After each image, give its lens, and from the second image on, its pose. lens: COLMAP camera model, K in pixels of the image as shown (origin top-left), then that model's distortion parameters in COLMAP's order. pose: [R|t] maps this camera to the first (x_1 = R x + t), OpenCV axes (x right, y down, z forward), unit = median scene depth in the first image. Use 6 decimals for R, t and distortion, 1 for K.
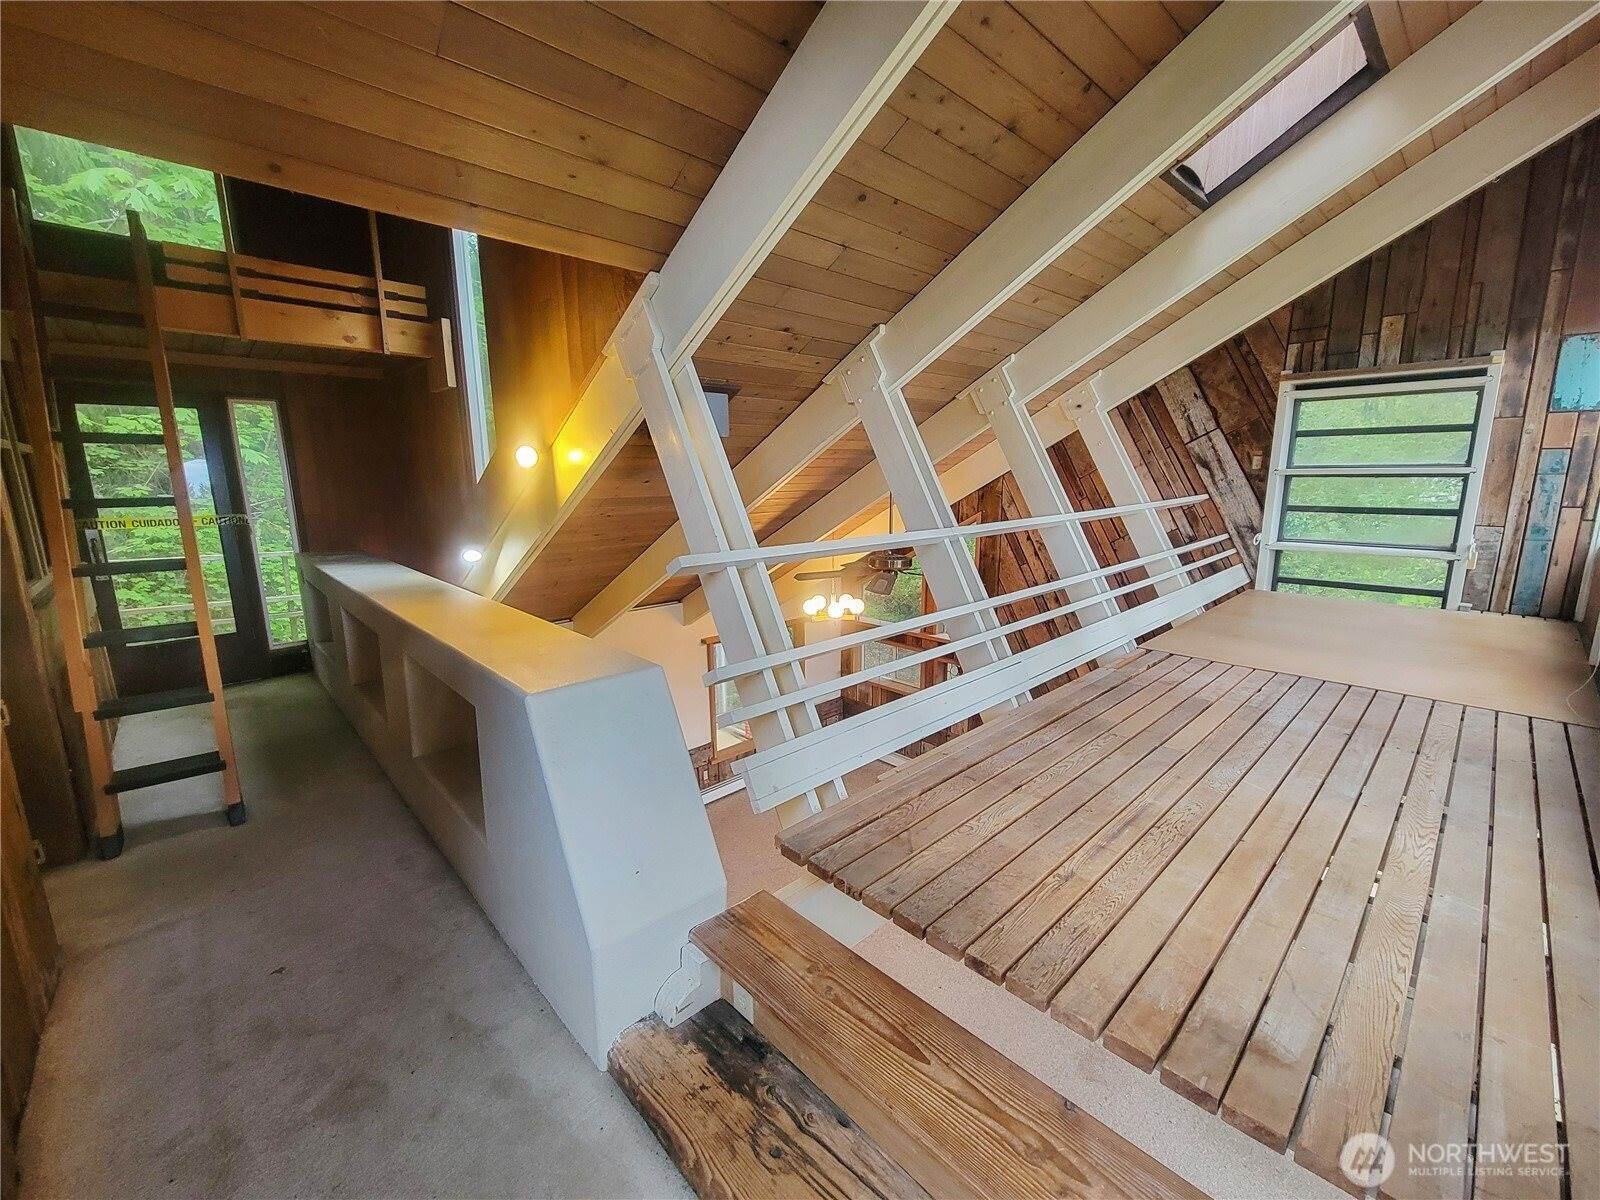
lens RADIAL K [[660.1, 0, 798.3], [0, 660.1, 597.5], [0, 0, 1]] dist [0.001529, 0.001159]
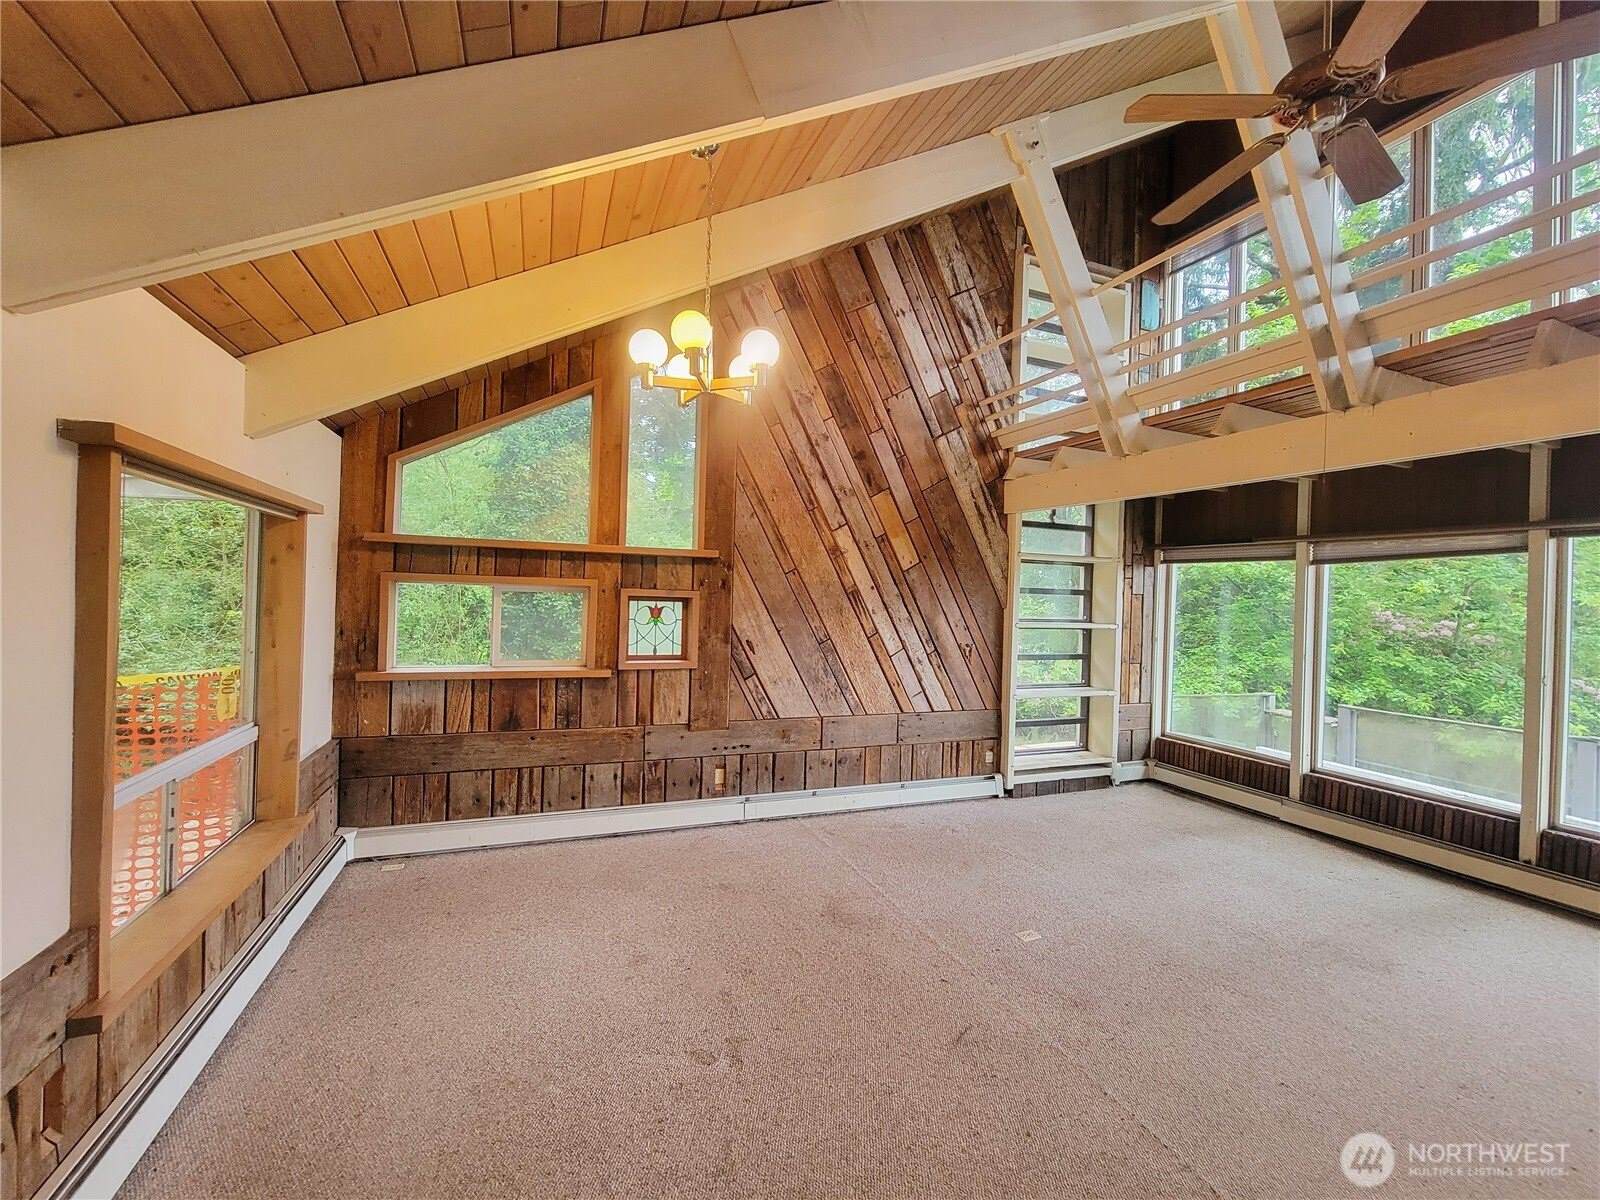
lens RADIAL K [[660.1, 0, 799.6], [0, 660.1, 600.8], [0, 0, 1]] dist [0.001529, 0.001159]
pose [[0.362180, 0.020091, 0.931892, -0.367691], [0.145398, 0.986312, -0.077773, 0.245843], [-0.920698, 0.163663, 0.354301, 1.019452]]
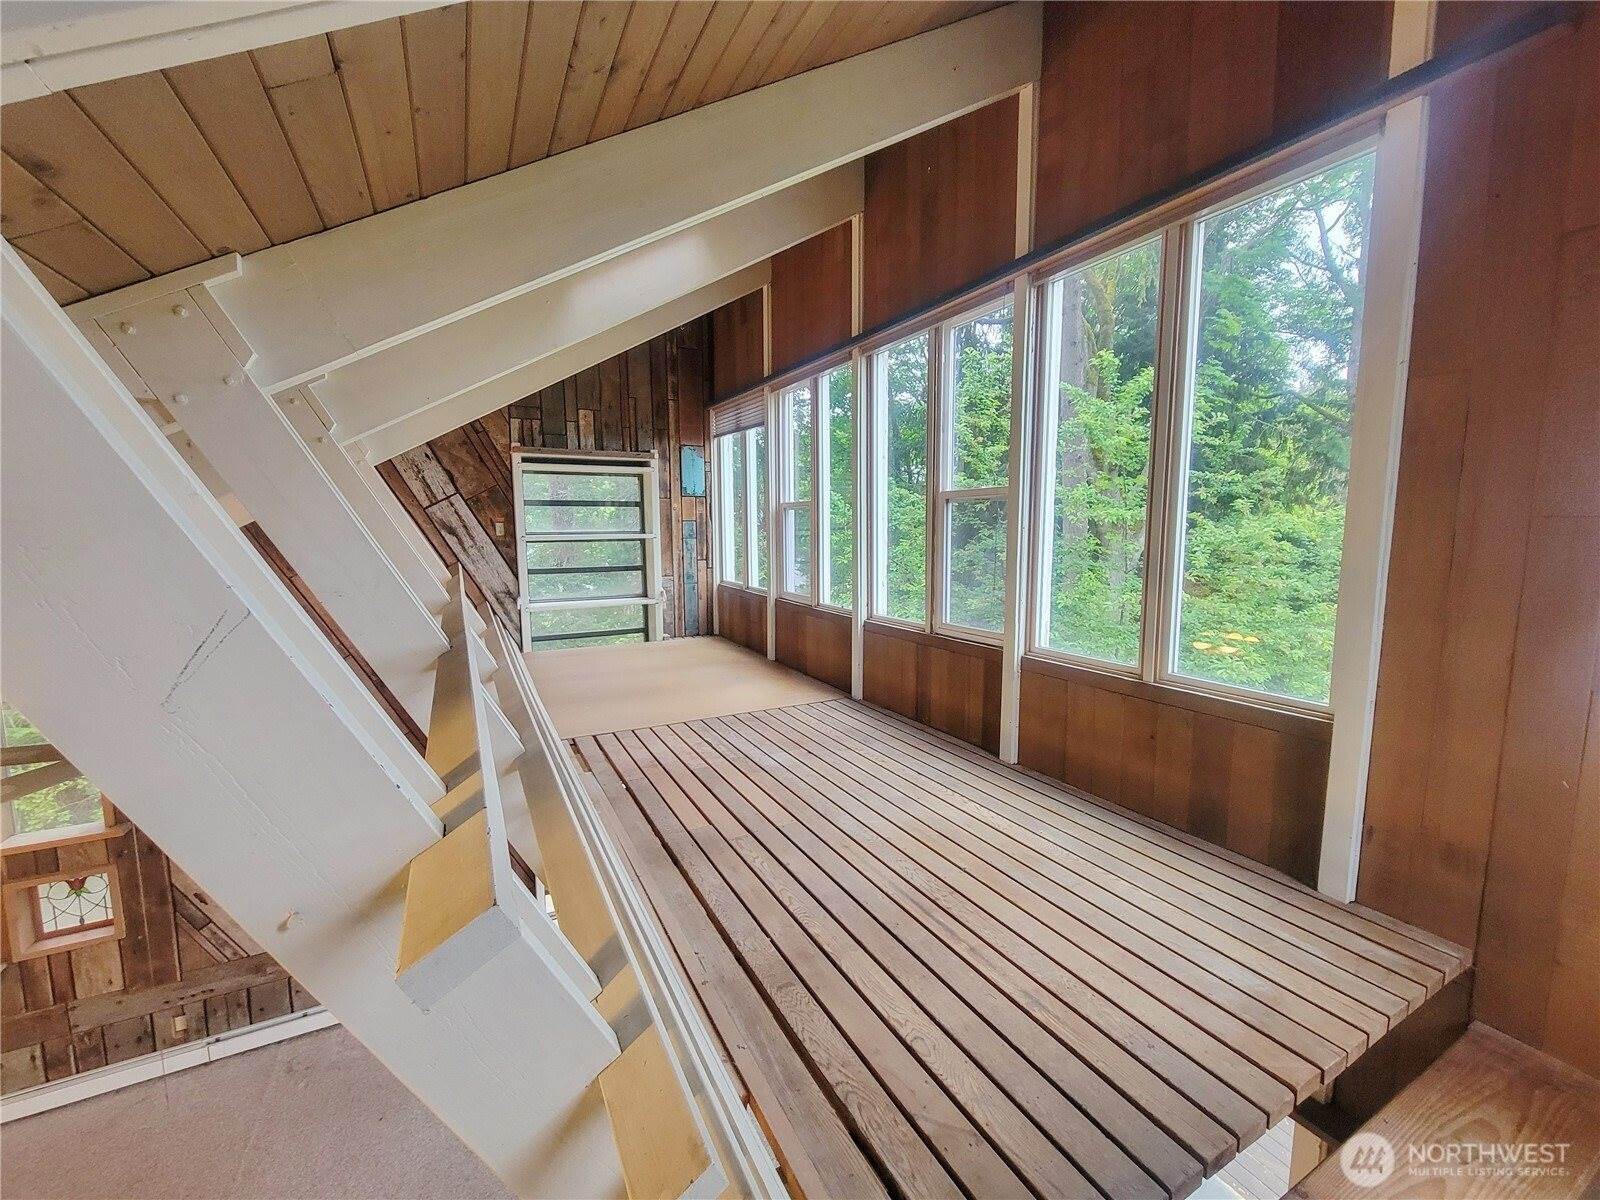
lens RADIAL K [[660.1, 0, 802.4], [0, 660.1, 601.0], [0, 0, 1]] dist [0.001529, 0.001159]
pose [[0.268259, -0.100187, 0.958123, -0.161491], [0.186357, 0.981187, 0.050422, -0.063438], [-0.945150, 0.165026, 0.281883, 0.308399]]
